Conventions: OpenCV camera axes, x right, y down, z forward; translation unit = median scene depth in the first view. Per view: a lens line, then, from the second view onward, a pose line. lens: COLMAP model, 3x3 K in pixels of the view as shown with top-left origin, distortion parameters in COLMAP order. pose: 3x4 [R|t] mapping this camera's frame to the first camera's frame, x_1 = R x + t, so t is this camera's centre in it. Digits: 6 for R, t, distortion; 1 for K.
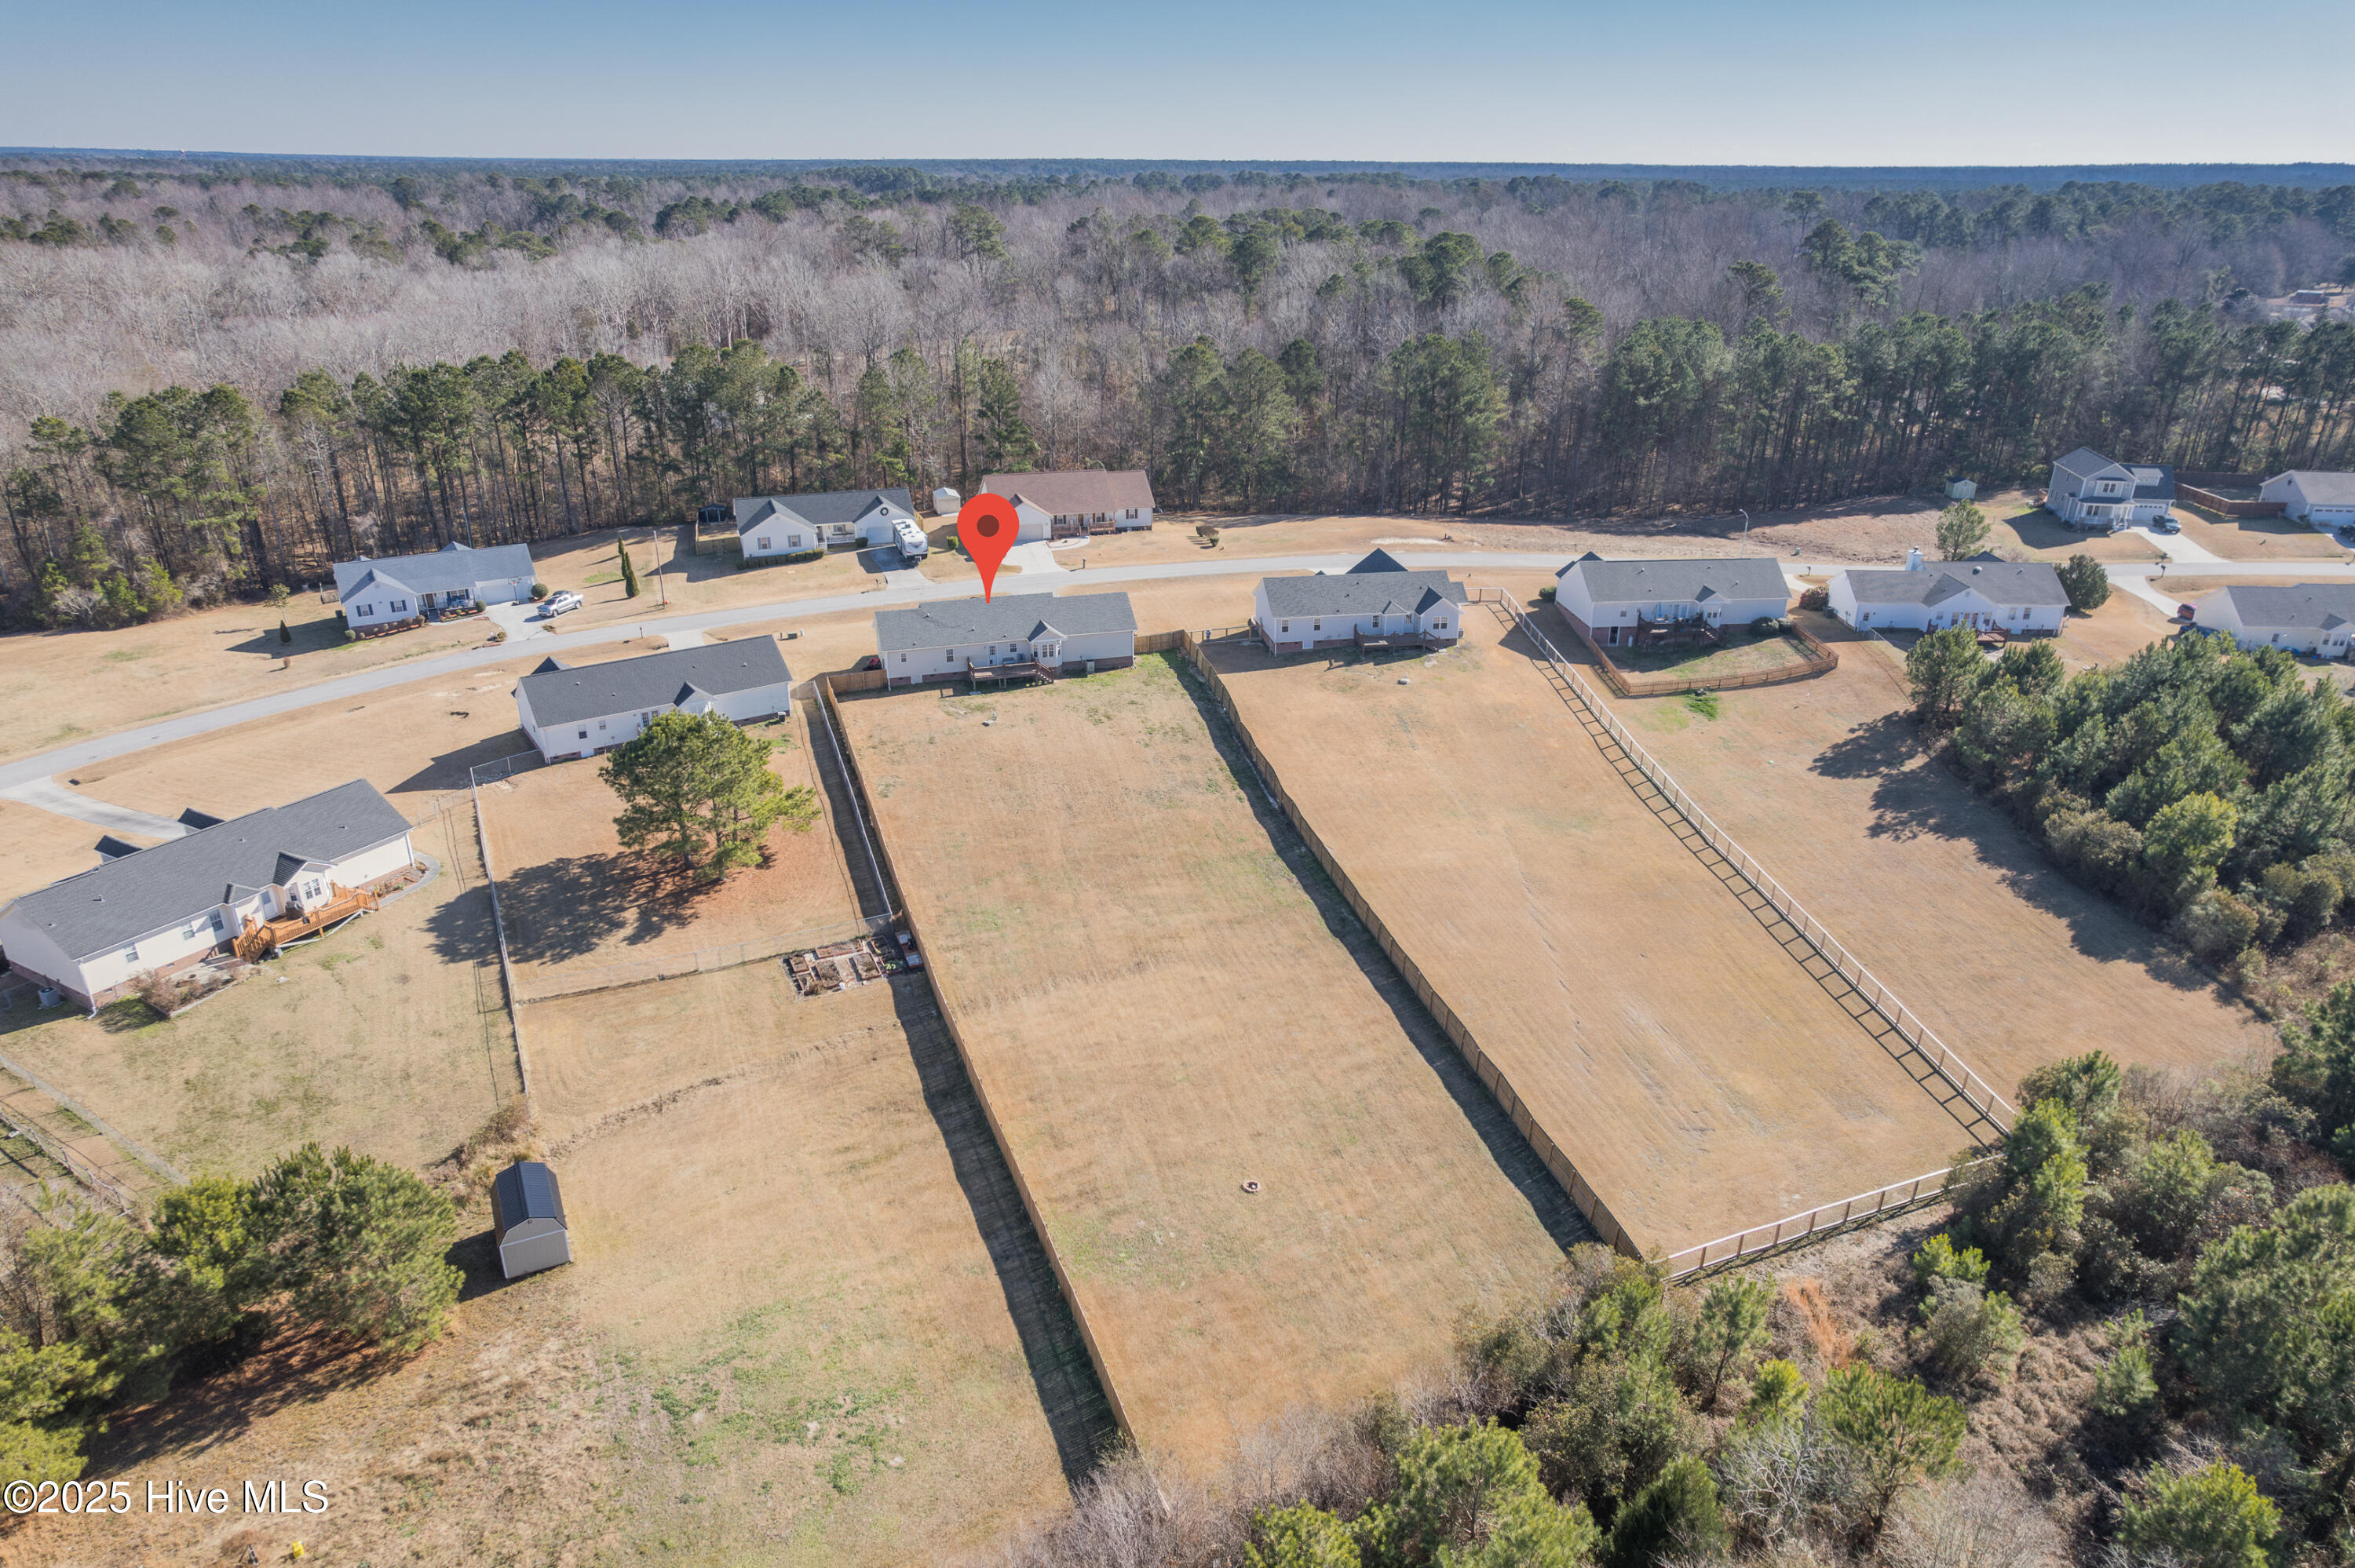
lens RADIAL K [[1504.5, 0, 1186.2], [0, 1504.5, 791.6], [0, 0, 1]] dist [-0.075608, 0.084555]
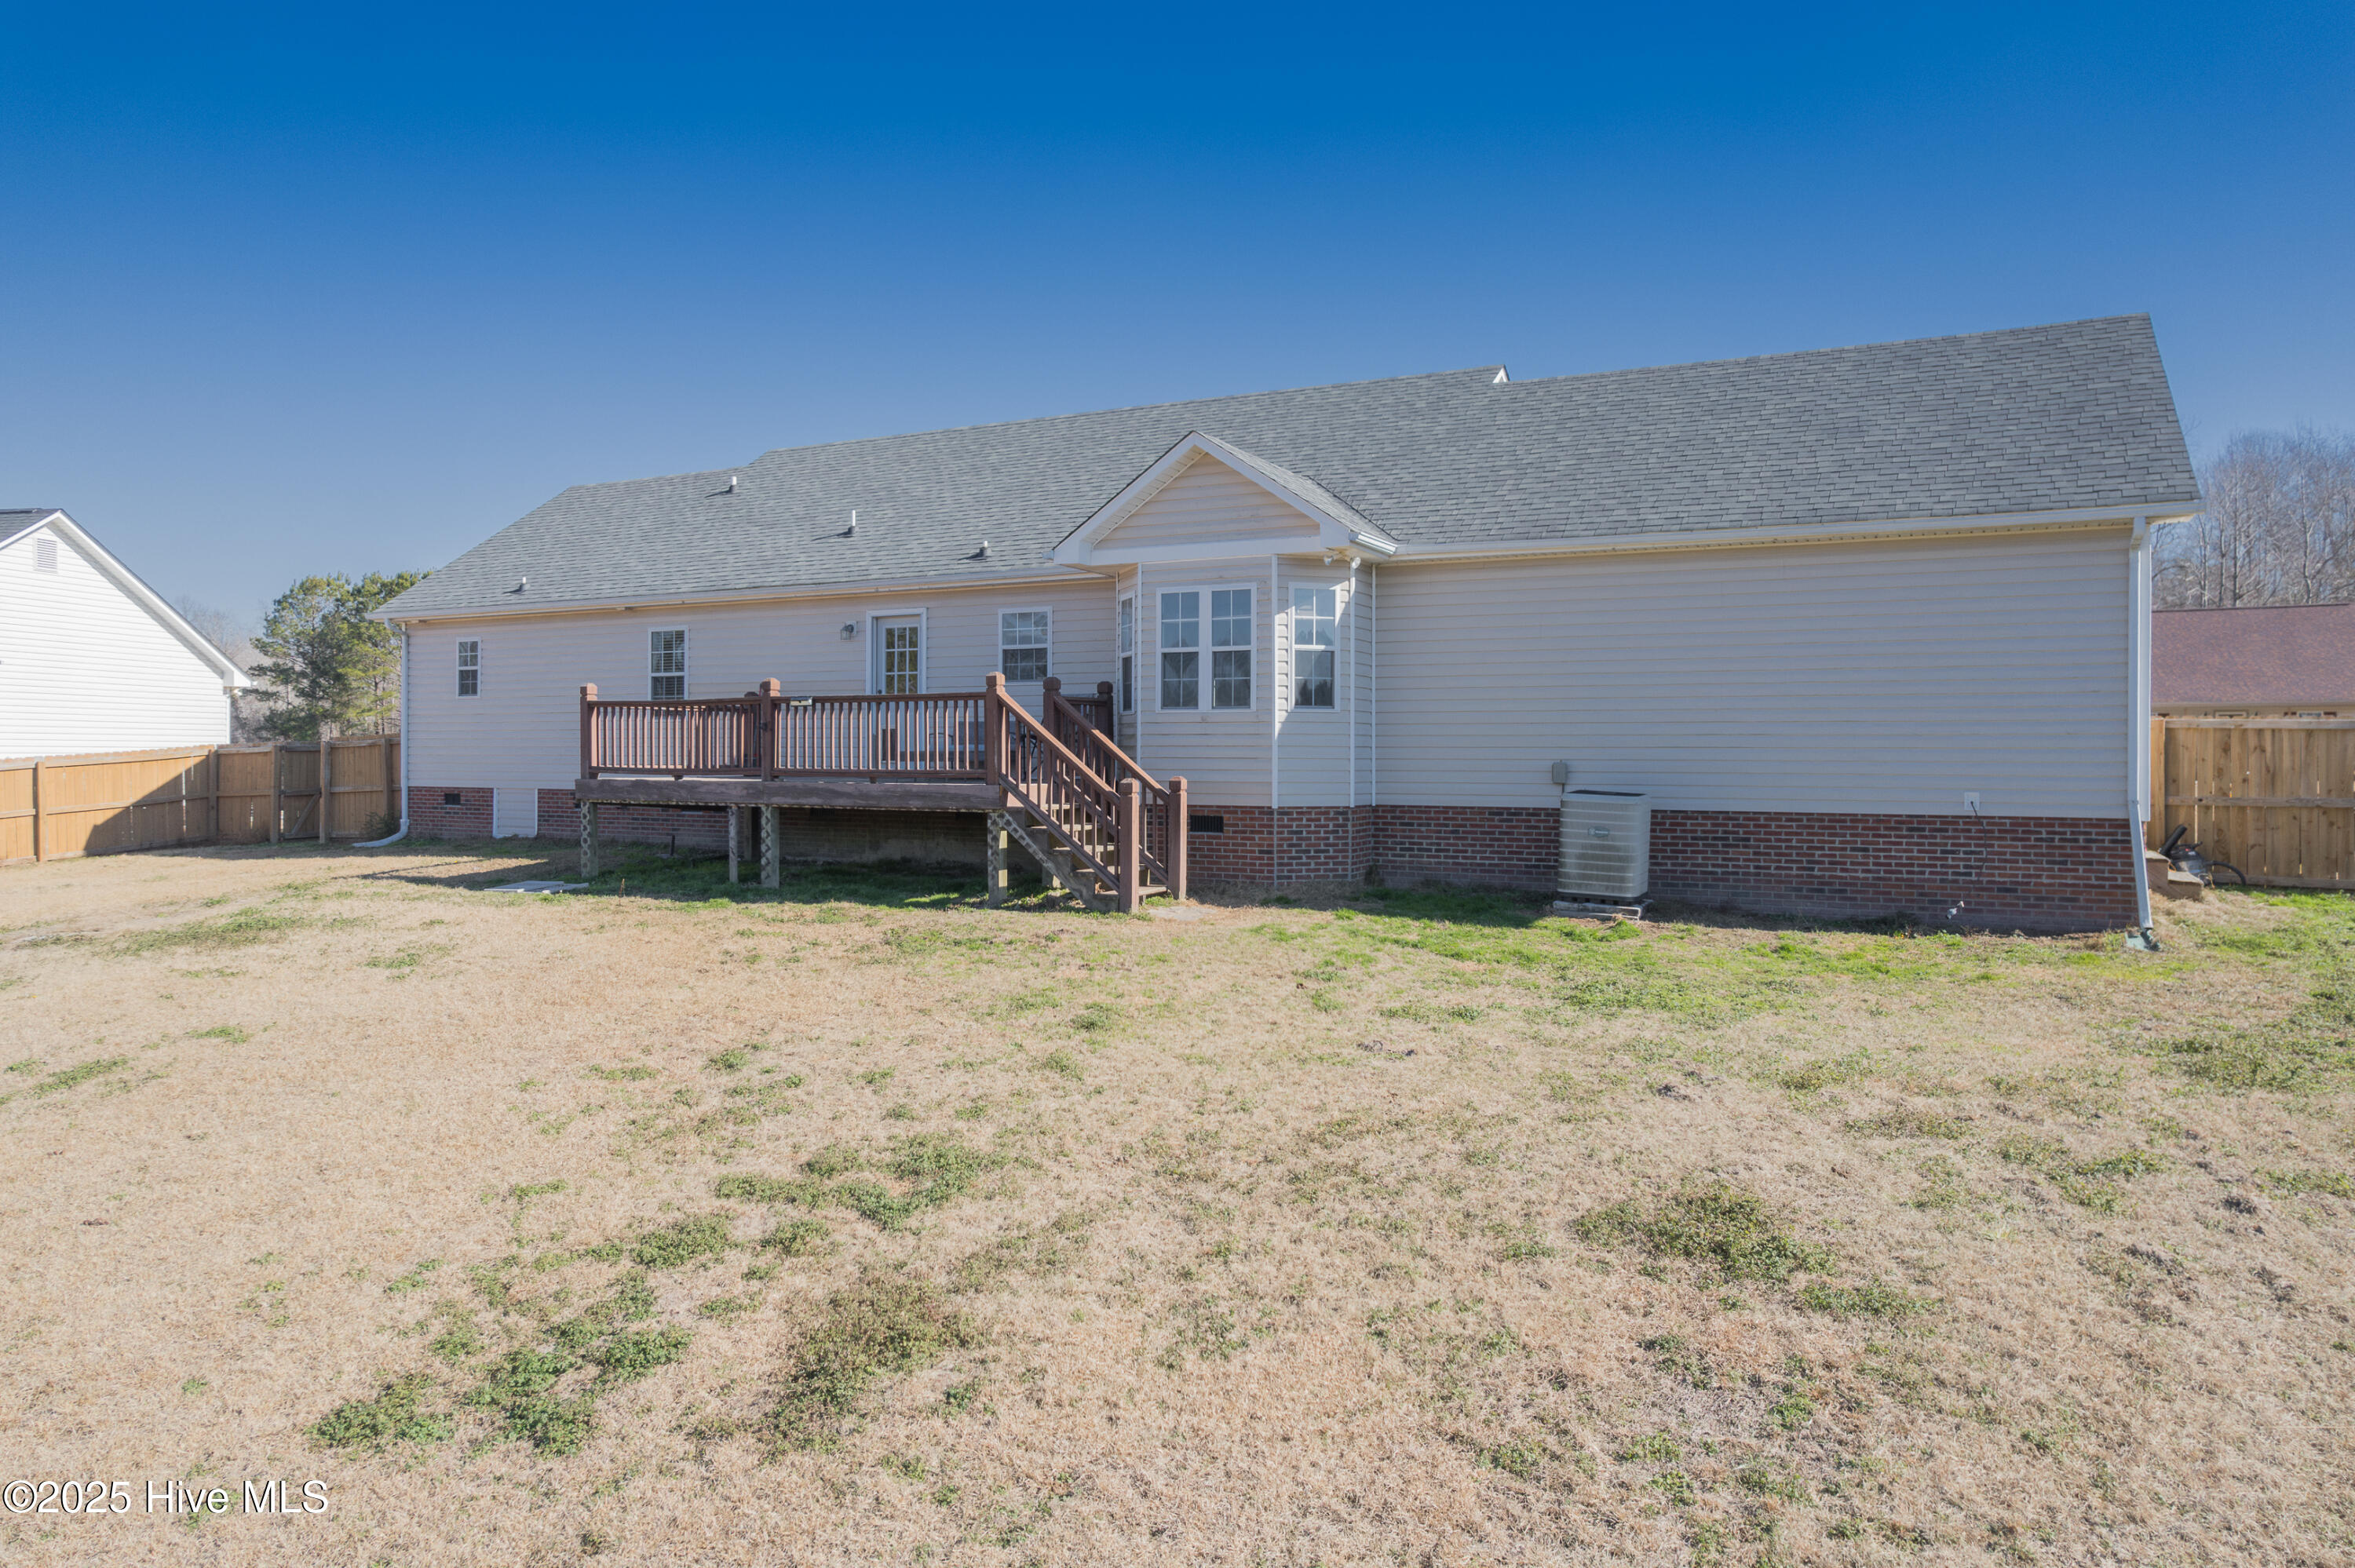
lens RADIAL K [[1512.6, 0, 1177.7], [0, 1512.6, 799.6], [0, 0, 1]] dist [-0.086224, 0.086239]
pose [[0.698564, 0.013457, -0.715421, -0.012660], [-0.285057, 0.922293, -0.260993, -0.053075], [0.656316, 0.386256, 0.648117, 0.926051]]
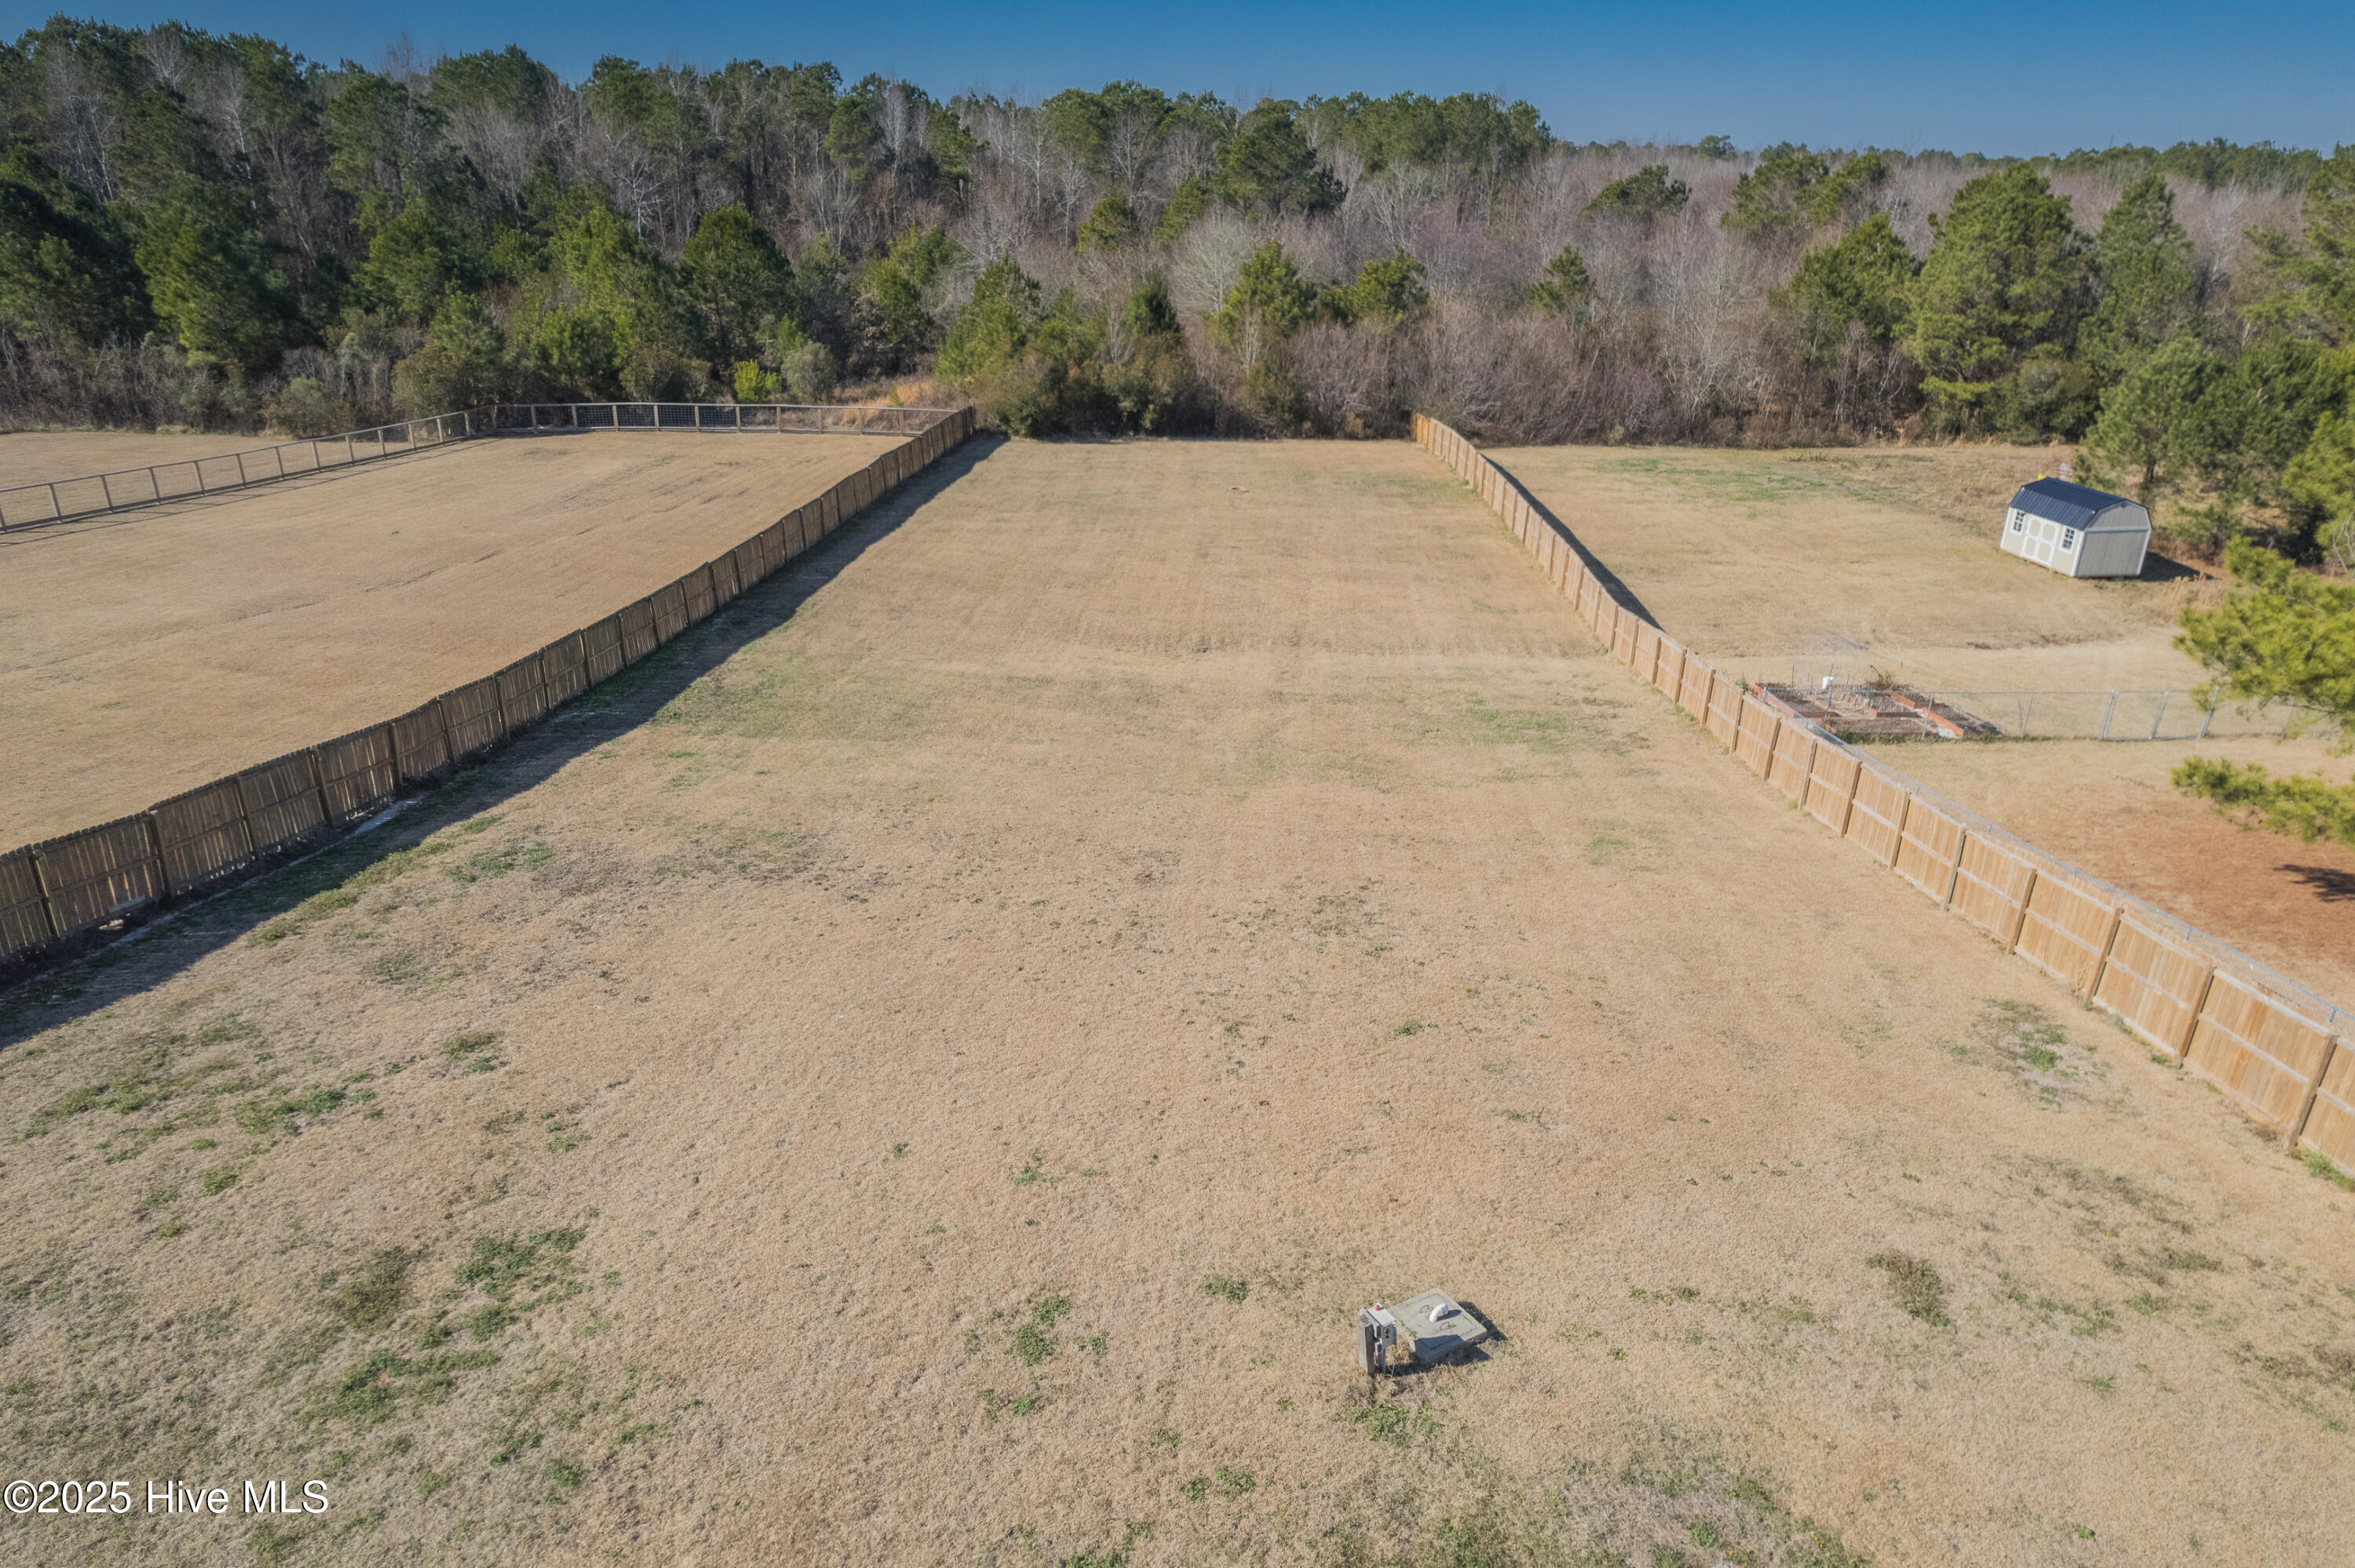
lens RADIAL K [[1504.5, 0, 1186.2], [0, 1504.5, 791.6], [0, 0, 1]] dist [-0.075608, 0.084555]
pose [[-0.939226, -0.160424, 0.303512, -0.132663], [0.109175, 0.698624, 0.707110, -0.143240], [-0.325478, 0.697272, -0.638652, 0.978487]]
